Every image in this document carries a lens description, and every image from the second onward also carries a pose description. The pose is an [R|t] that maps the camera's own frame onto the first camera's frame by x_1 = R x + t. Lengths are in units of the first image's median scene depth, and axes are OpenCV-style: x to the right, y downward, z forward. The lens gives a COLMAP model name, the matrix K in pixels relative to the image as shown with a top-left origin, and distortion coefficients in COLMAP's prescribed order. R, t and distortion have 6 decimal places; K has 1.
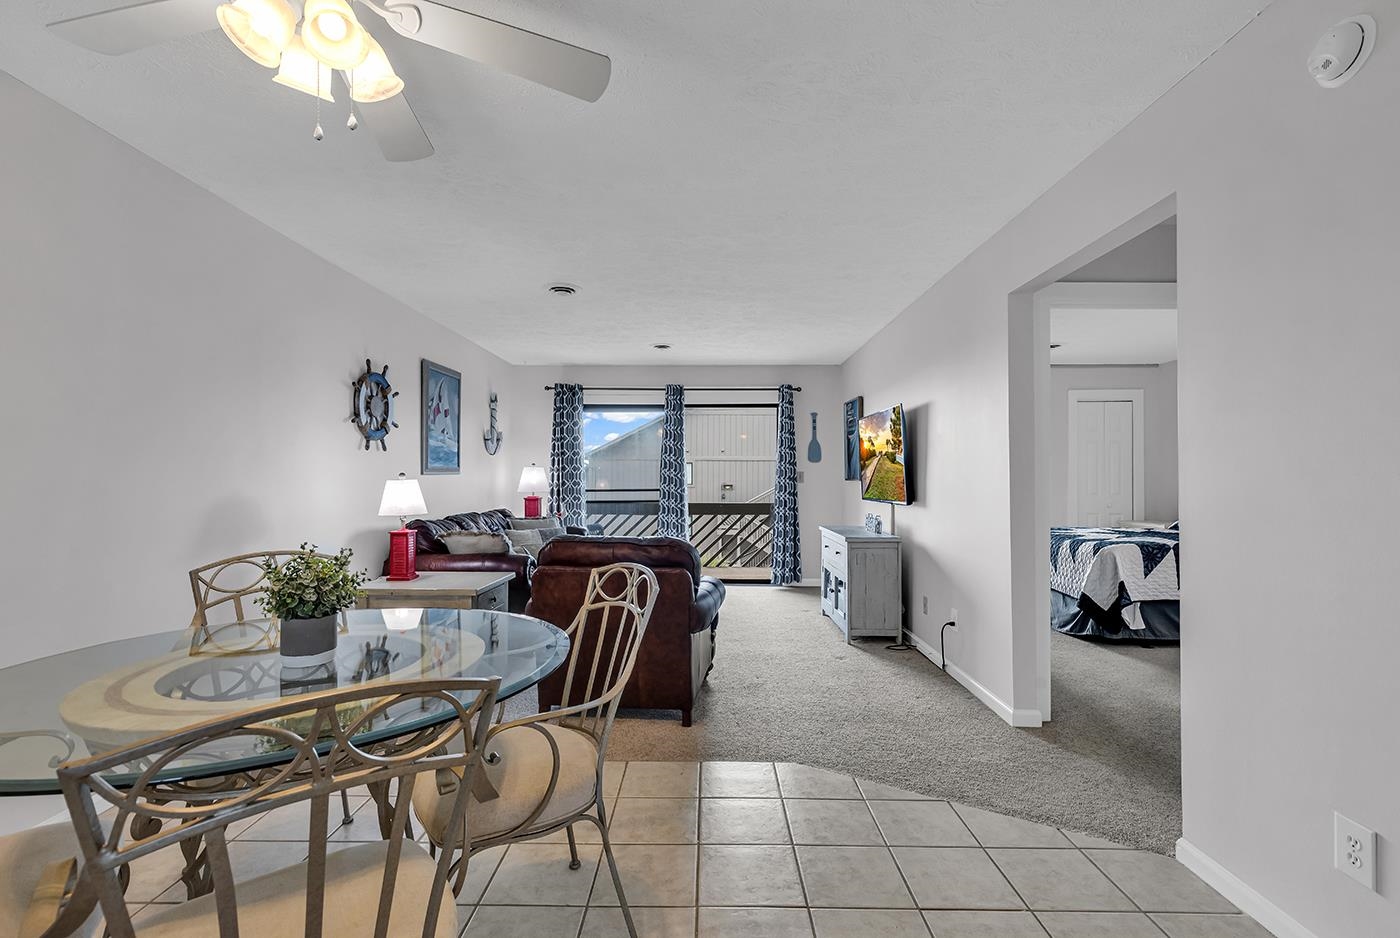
lens RADIAL K [[678.4, 0, 700.8], [0, 678.4, 476.0], [0, 0, 1]] dist [0.001472, 0.000011]
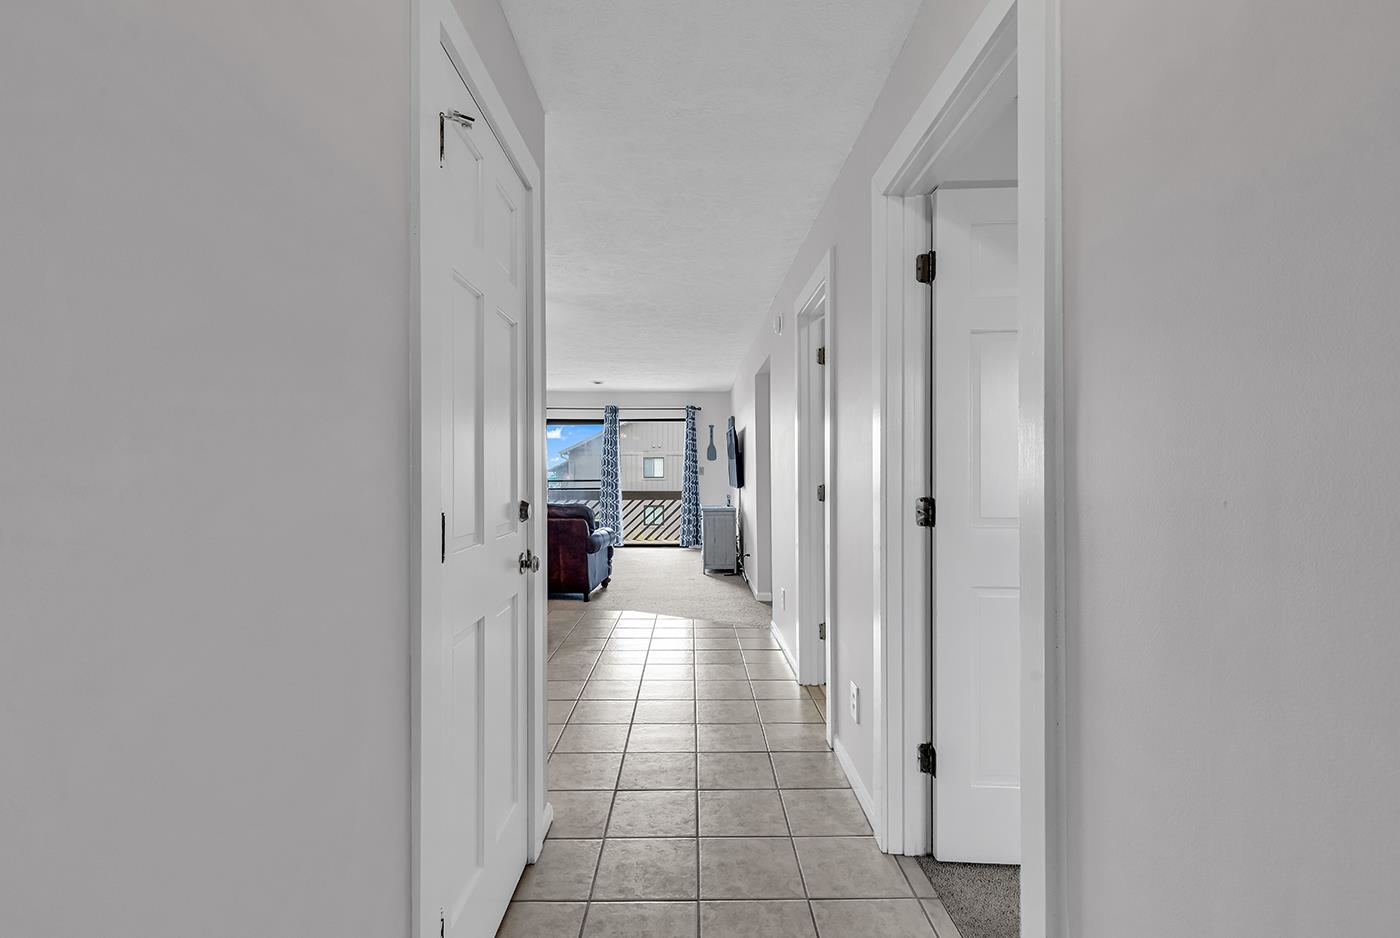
lens RADIAL K [[678.4, 0, 700.8], [0, 678.4, 476.0], [0, 0, 1]] dist [0.001472, 0.000011]
pose [[0.999828, -0.001779, 0.018477, 0.122329], [0.001596, 0.999949, 0.009954, -0.002092], [-0.018494, -0.009922, 0.999780, -0.417213]]
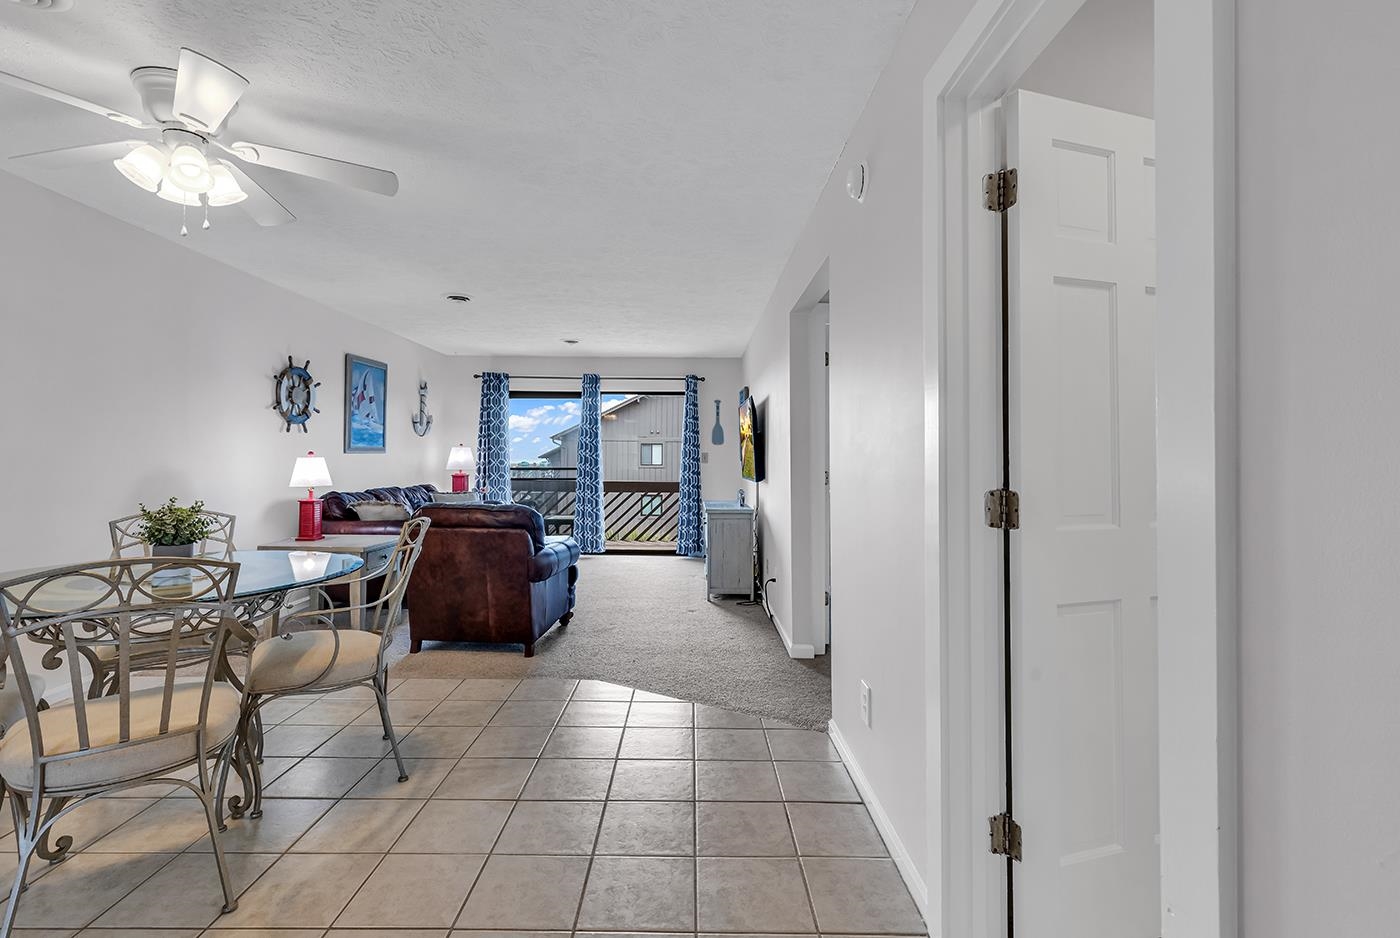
lens RADIAL K [[680.0, 0, 697.1], [0, 680.0, 446.4], [0, 0, 1]] dist [0.000592, 0.000033]
pose [[0.999903, 0.006698, 0.012233, 0.123580], [-0.006510, 0.999860, -0.015392, 0.000062], [-0.012334, 0.015311, 0.999807, -0.116623]]
